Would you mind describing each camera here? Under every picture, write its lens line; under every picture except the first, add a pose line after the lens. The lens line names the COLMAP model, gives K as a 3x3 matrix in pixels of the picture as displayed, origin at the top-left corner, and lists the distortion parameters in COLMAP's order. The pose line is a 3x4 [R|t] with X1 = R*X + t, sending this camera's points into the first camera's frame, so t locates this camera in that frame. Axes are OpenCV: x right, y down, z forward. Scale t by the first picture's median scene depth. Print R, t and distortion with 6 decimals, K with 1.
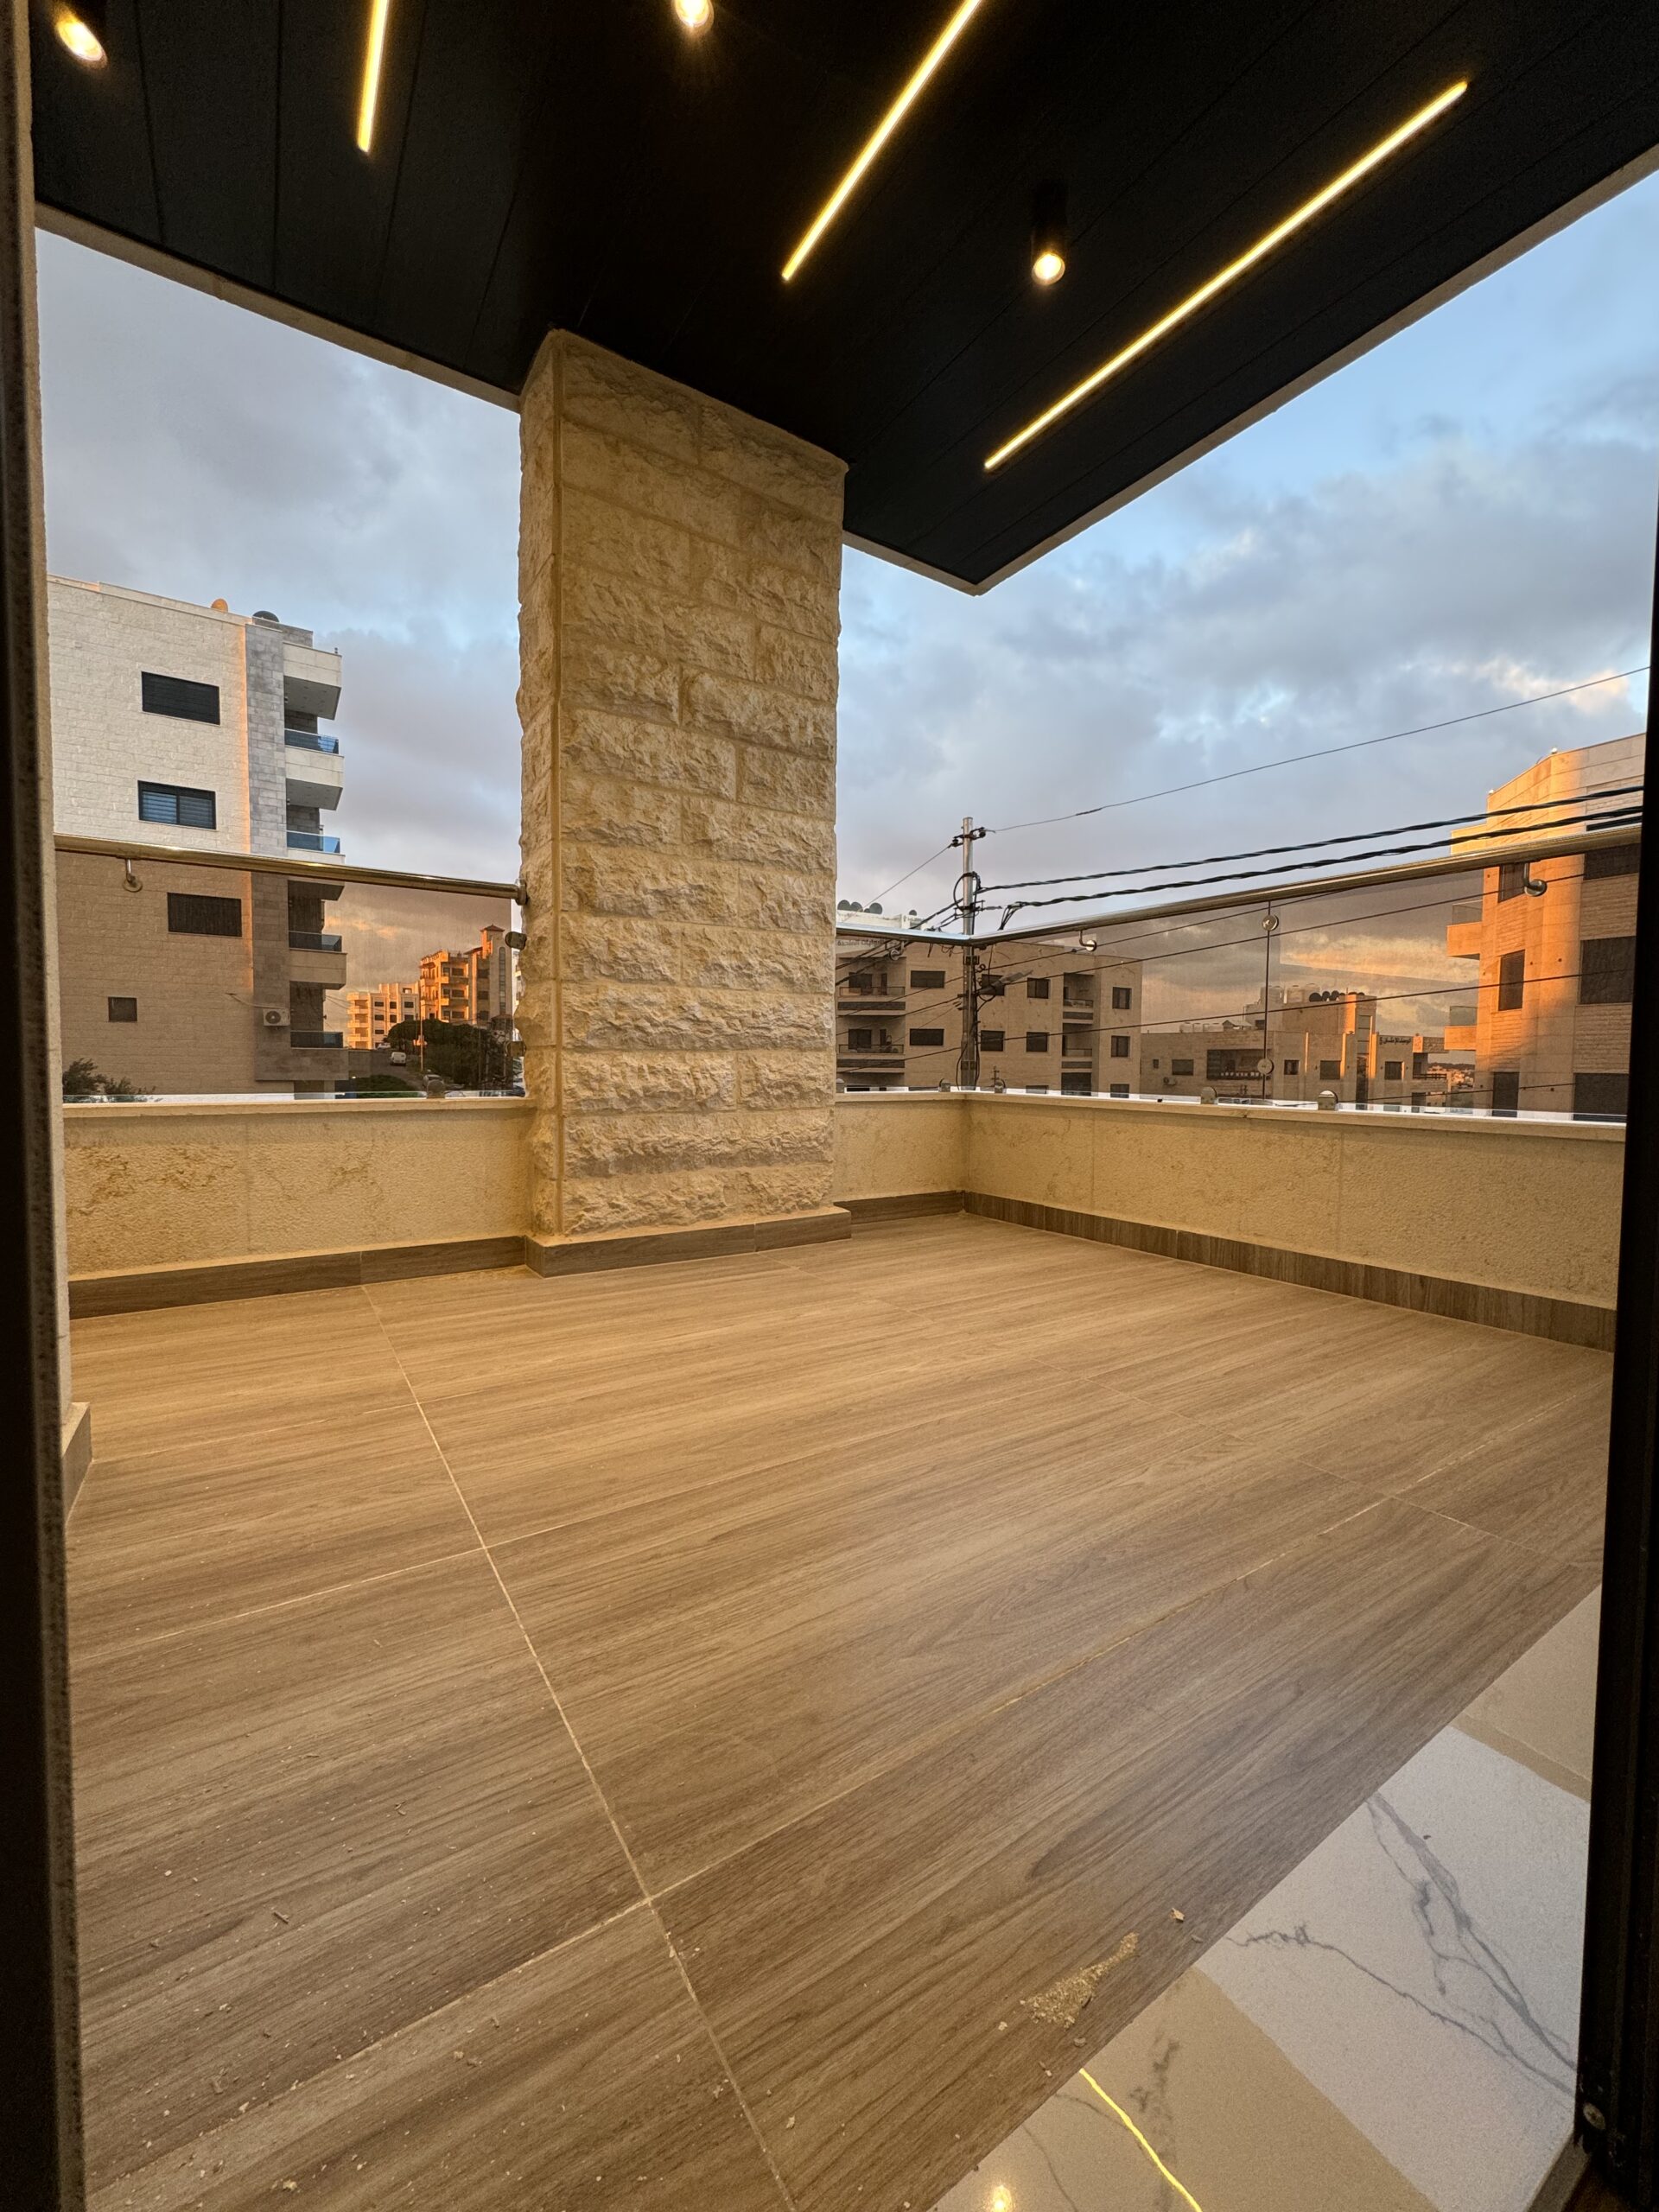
lens RADIAL K [[879.3, 0, 835.9], [0, 879.3, 1109.9], [0, 0, 1]] dist [0.000112, -0.000084]
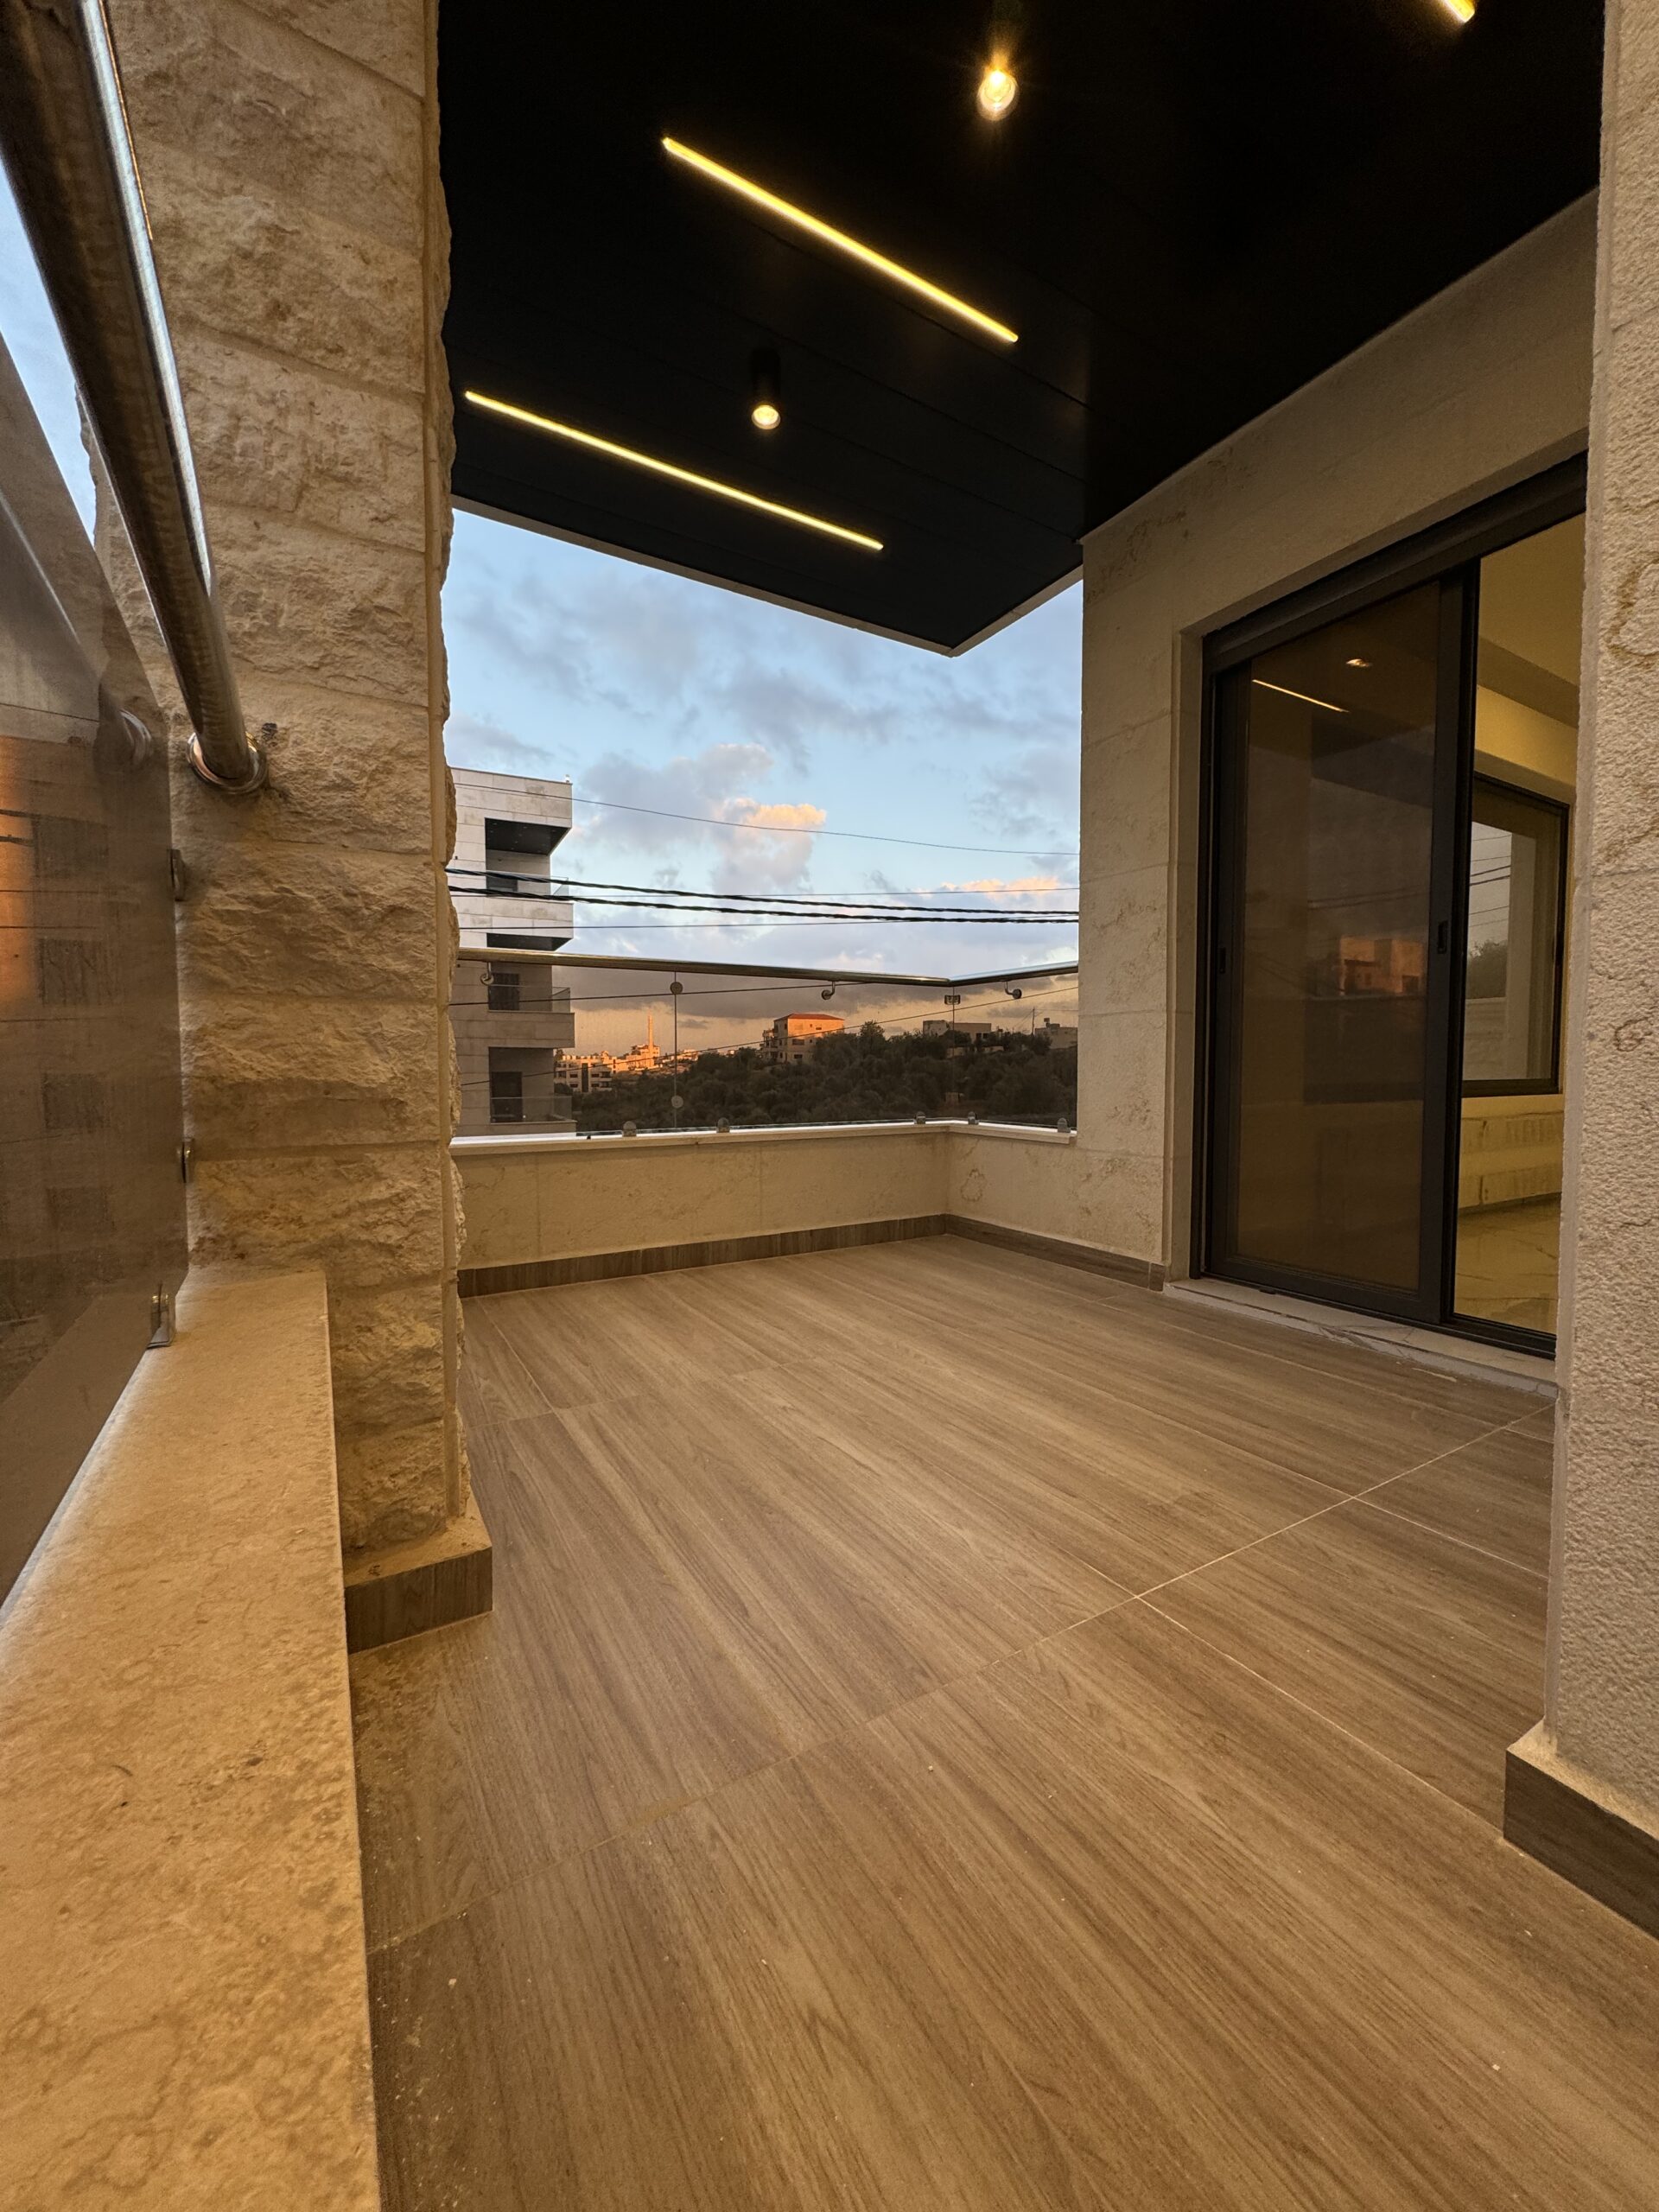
lens RADIAL K [[879.3, 0, 837.3], [0, 879.3, 1102.4], [0, 0, 1]] dist [0.000112, -0.000084]
pose [[0.038352, -0.051645, 0.997929, -1.040687], [0.054768, 0.997271, 0.049507, -0.135338], [-0.997762, 0.052756, 0.041076, 1.007952]]
